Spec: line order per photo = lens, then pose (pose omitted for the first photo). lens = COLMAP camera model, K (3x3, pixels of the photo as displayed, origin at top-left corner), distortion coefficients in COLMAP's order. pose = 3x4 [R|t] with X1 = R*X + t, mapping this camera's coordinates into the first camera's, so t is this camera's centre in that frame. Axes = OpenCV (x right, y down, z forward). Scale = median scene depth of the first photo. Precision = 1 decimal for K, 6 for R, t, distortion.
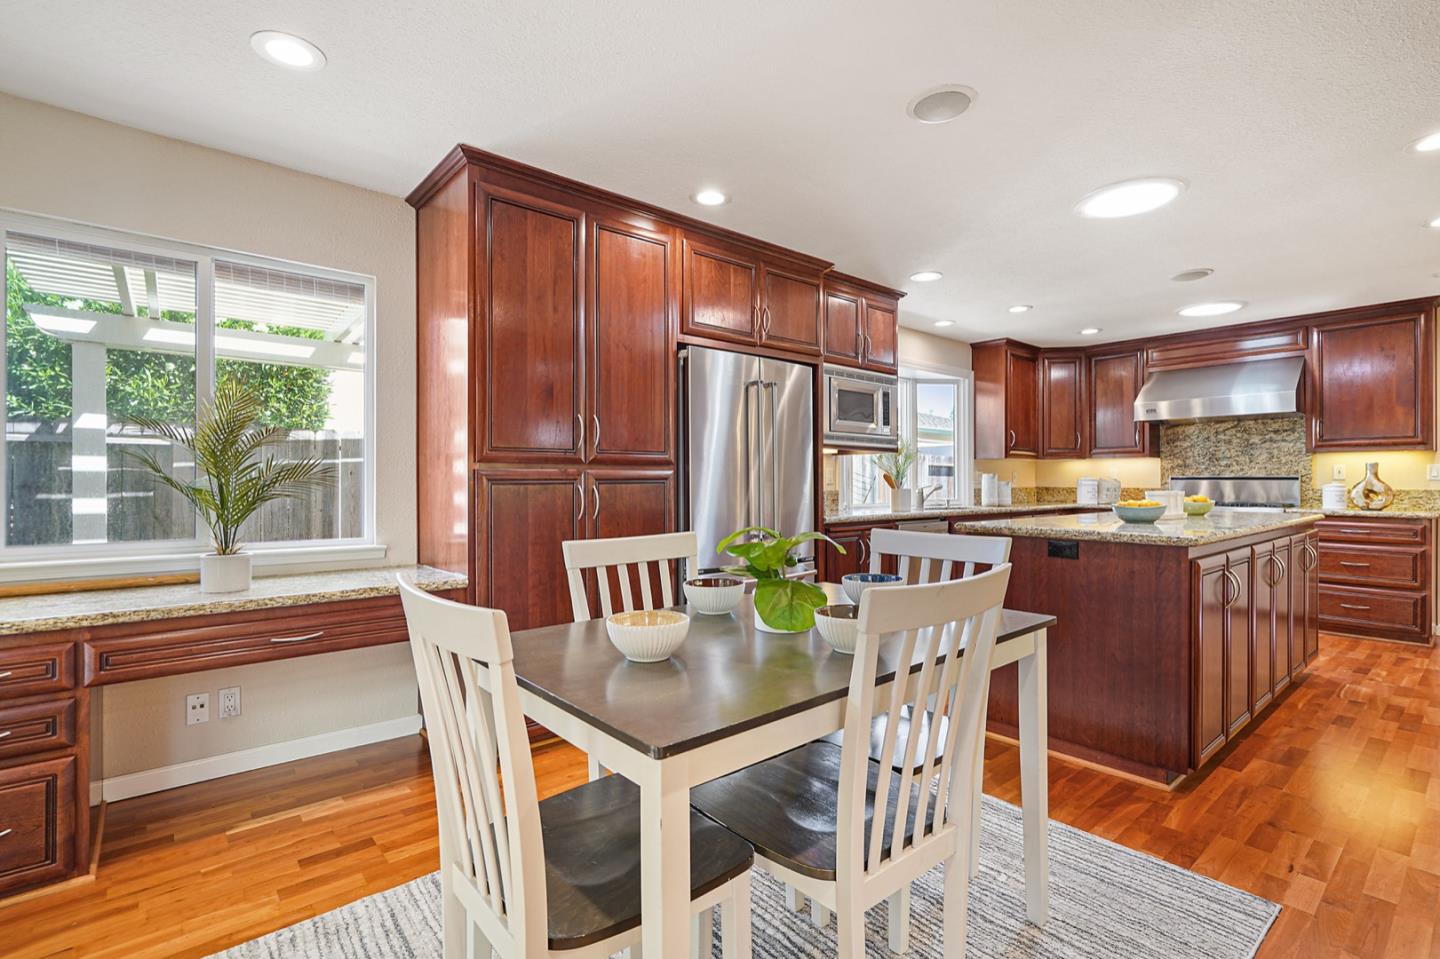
lens RADIAL K [[680.0, 0, 716.5], [0, 680.0, 479.0], [0, 0, 1]] dist [-0.000361, 0.000687]
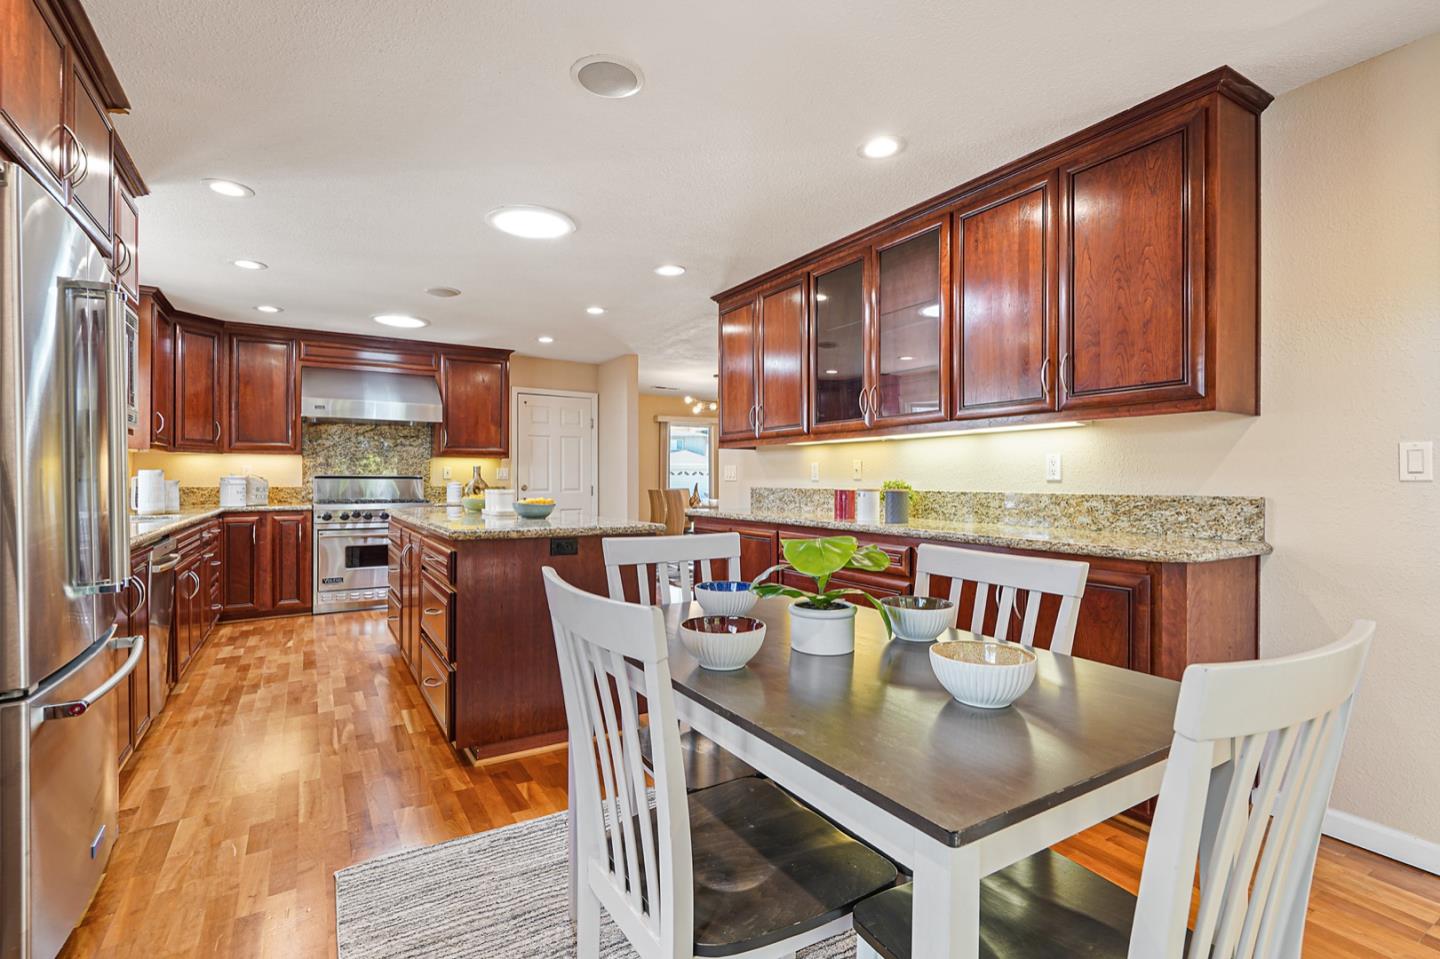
lens RADIAL K [[680.0, 0, 728.9], [0, 680.0, 484.8], [0, 0, 1]] dist [-0.000361, 0.000687]
pose [[0.148259, -0.006883, 0.988925, -0.261599], [-0.005071, 0.999957, 0.007720, -0.000569], [-0.988936, -0.006159, 0.148218, 0.321810]]
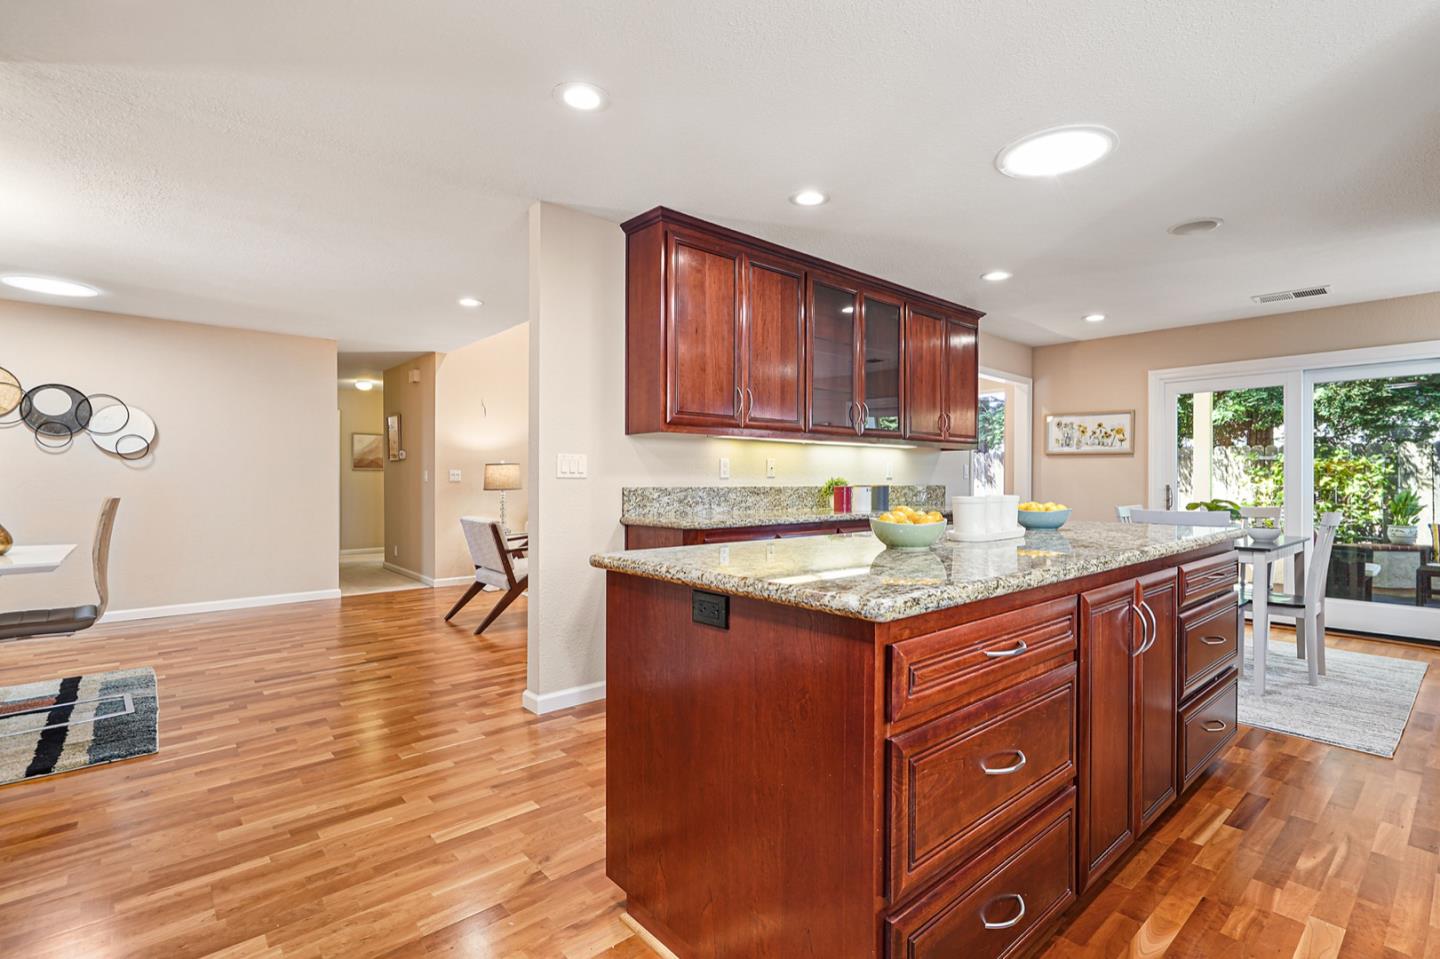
lens RADIAL K [[680.0, 0, 722.2], [0, 680.0, 483.6], [0, 0, 1]] dist [-0.000361, 0.000687]
pose [[-0.999887, -0.001684, -0.014943, 0.632166], [-0.001766, 0.999983, 0.005494, 0.002101], [0.014933, 0.005520, -0.999873, 1.133816]]
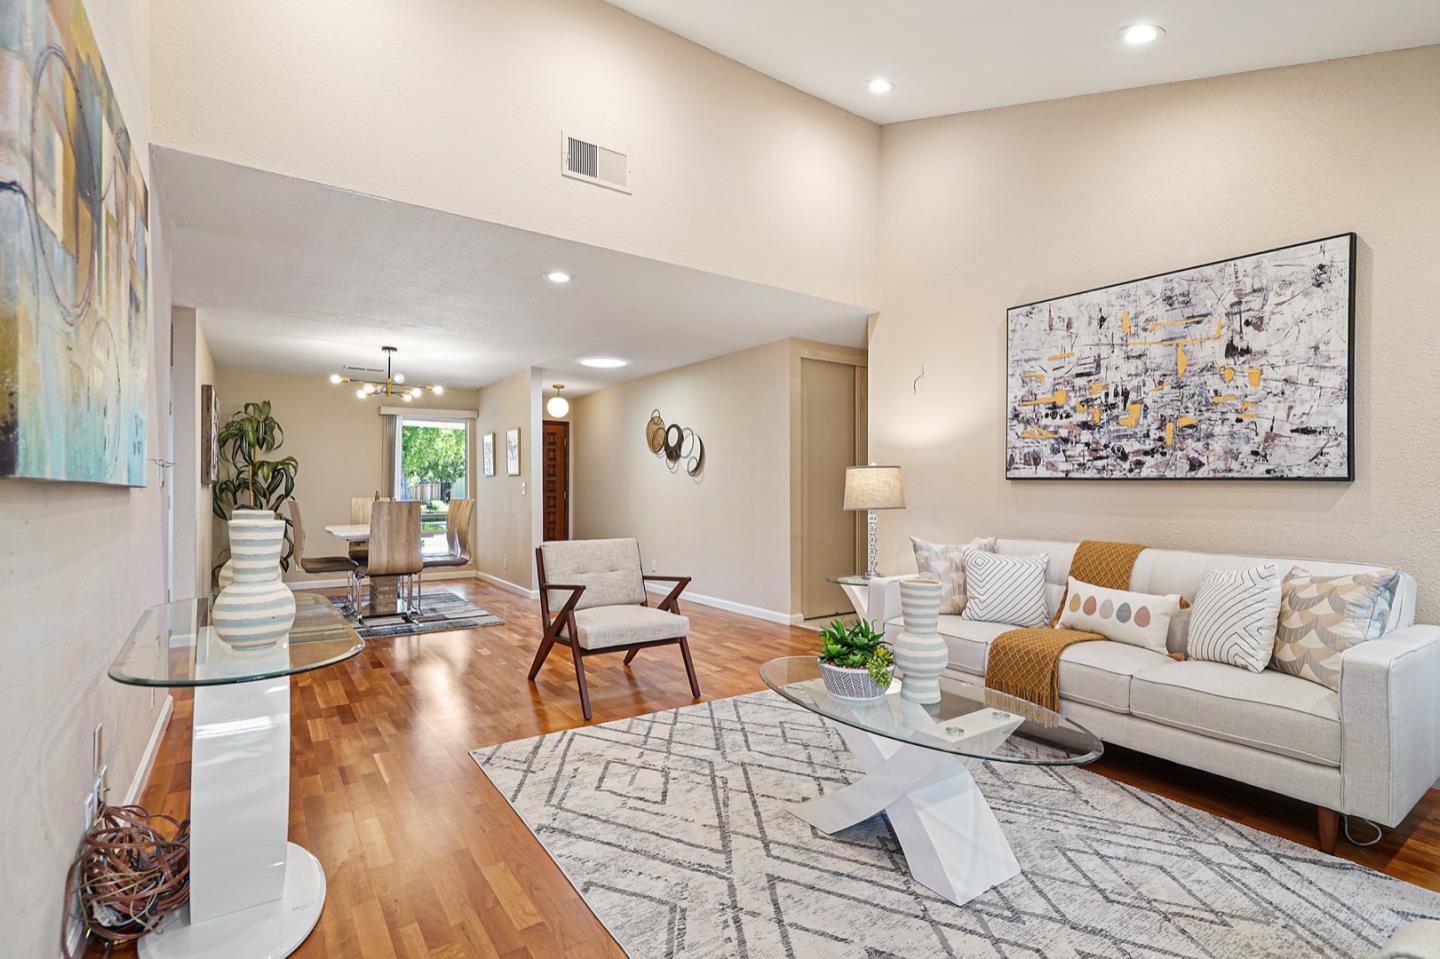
lens RADIAL K [[680.0, 0, 731.0], [0, 680.0, 484.8], [0, 0, 1]] dist [-0.000361, 0.000687]
pose [[0.086325, 0.007505, 0.996239, 0.184309], [-0.006293, 0.999956, -0.006987, -0.000633], [-0.996247, -0.005666, 0.086368, -0.140716]]
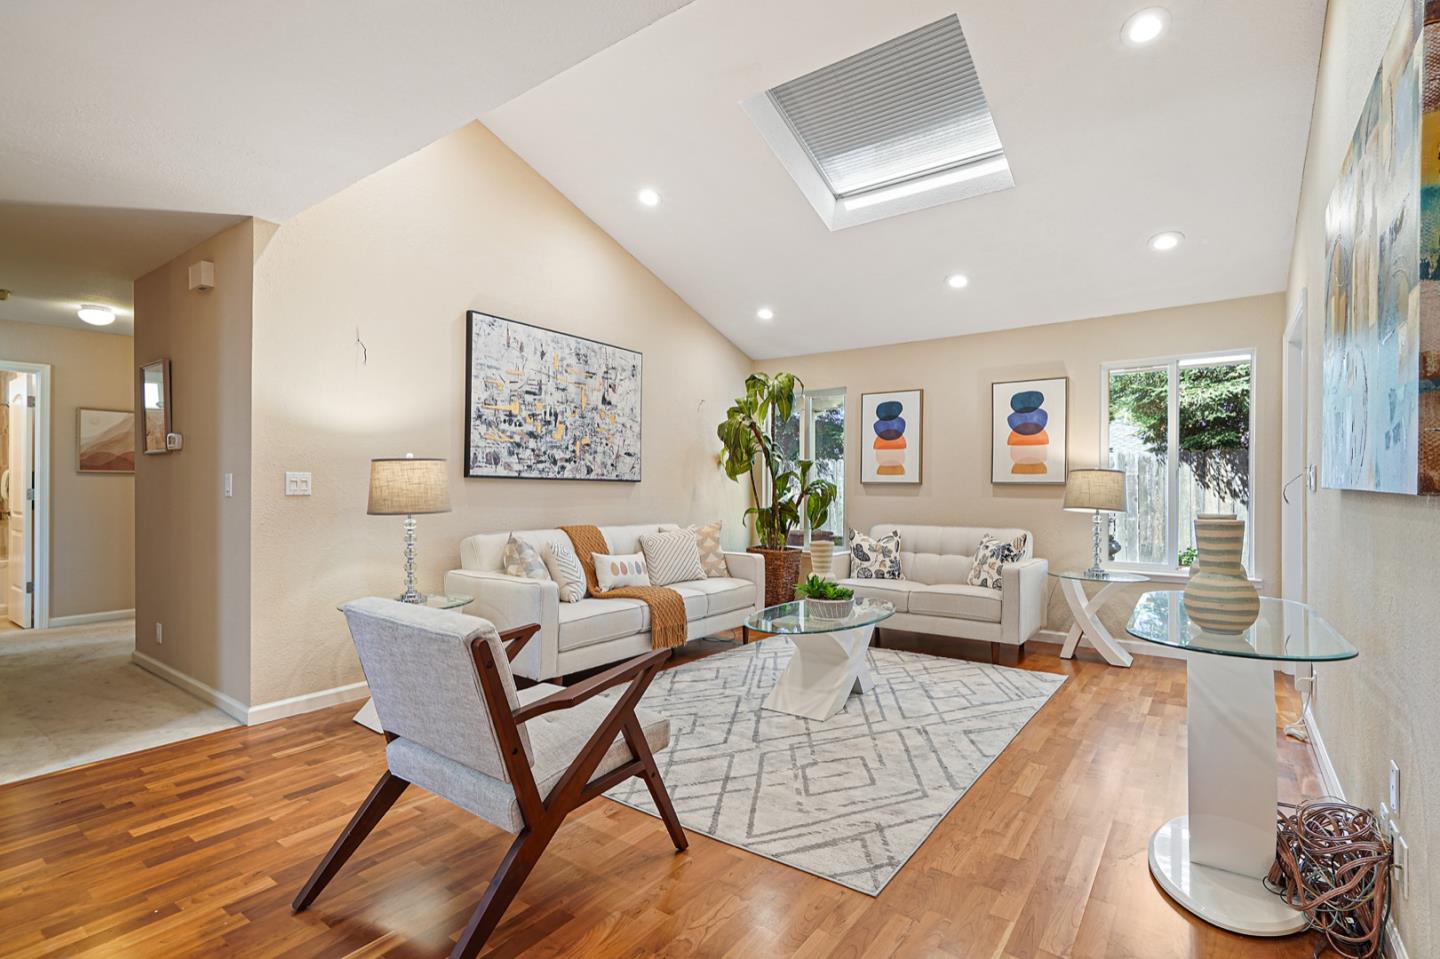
lens RADIAL K [[680.0, 0, 717.0], [0, 680.0, 487.9], [0, 0, 1]] dist [-0.000361, 0.000687]
pose [[-0.972731, -0.002070, -0.231929, 0.913731], [-0.002160, 0.999998, 0.000133, -0.002183], [0.231928, 0.000630, -0.972733, 0.474254]]
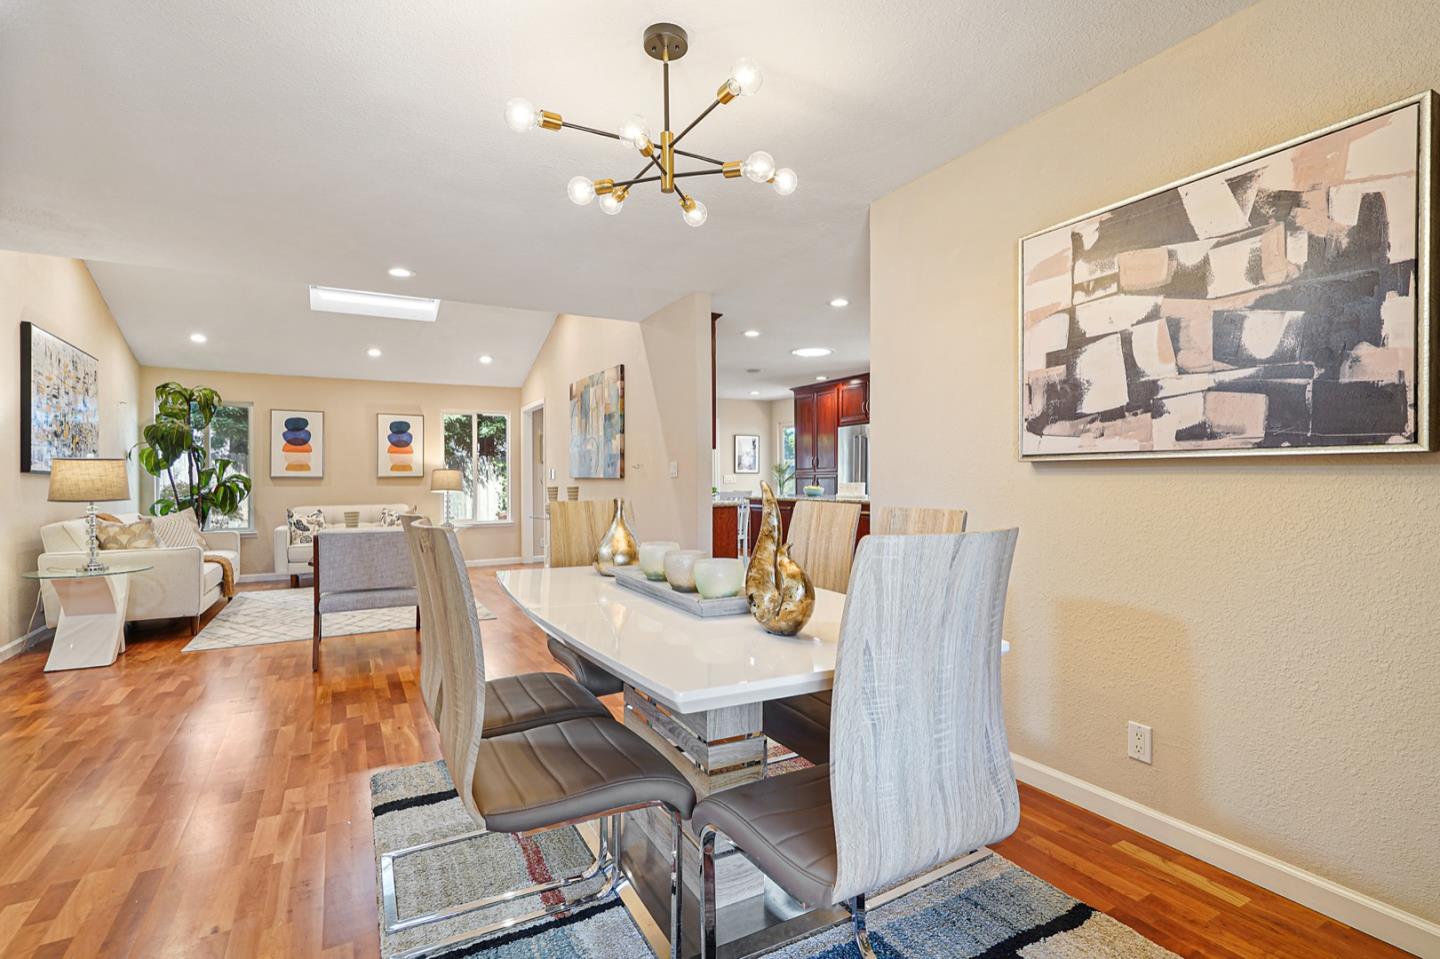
lens RADIAL K [[680.0, 0, 717.9], [0, 680.0, 478.2], [0, 0, 1]] dist [-0.000361, 0.000687]
pose [[-0.191848, -0.000642, -0.981424, 1.736725], [0.009001, 0.999957, -0.002414, 0.004509], [0.981383, -0.009297, -0.191834, 0.685205]]
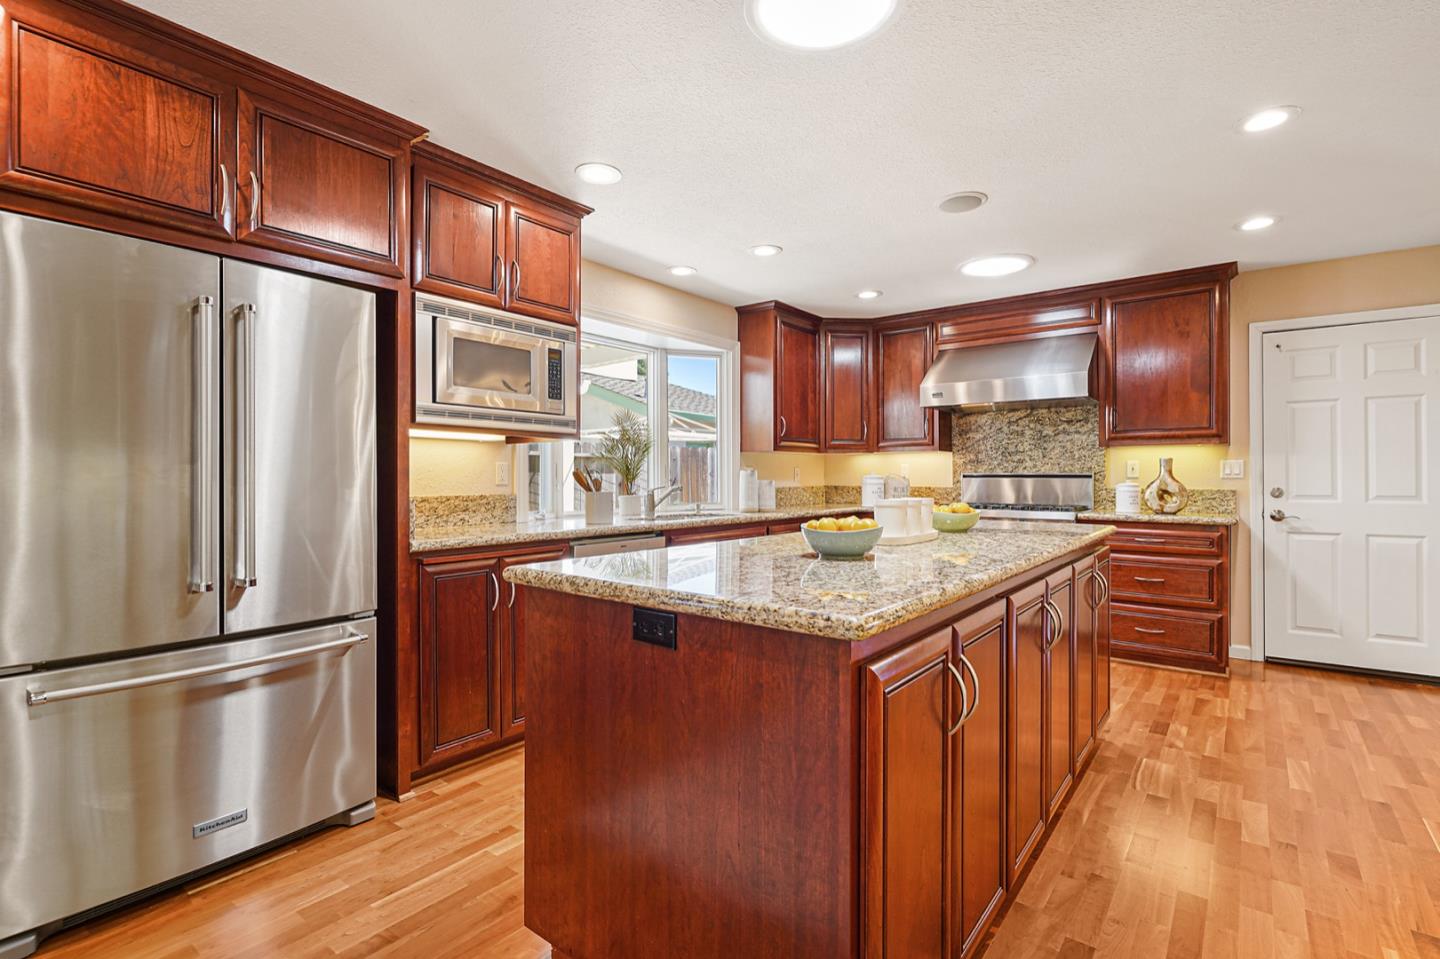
lens RADIAL K [[680.0, 0, 719.6], [0, 680.0, 474.8], [0, 0, 1]] dist [-0.000361, 0.000687]
pose [[0.980452, -0.000233, 0.196759, 0.246490], [0.000106, 1.000000, 0.000654, -0.003689], [-0.196759, -0.000621, 0.980452, 0.273606]]
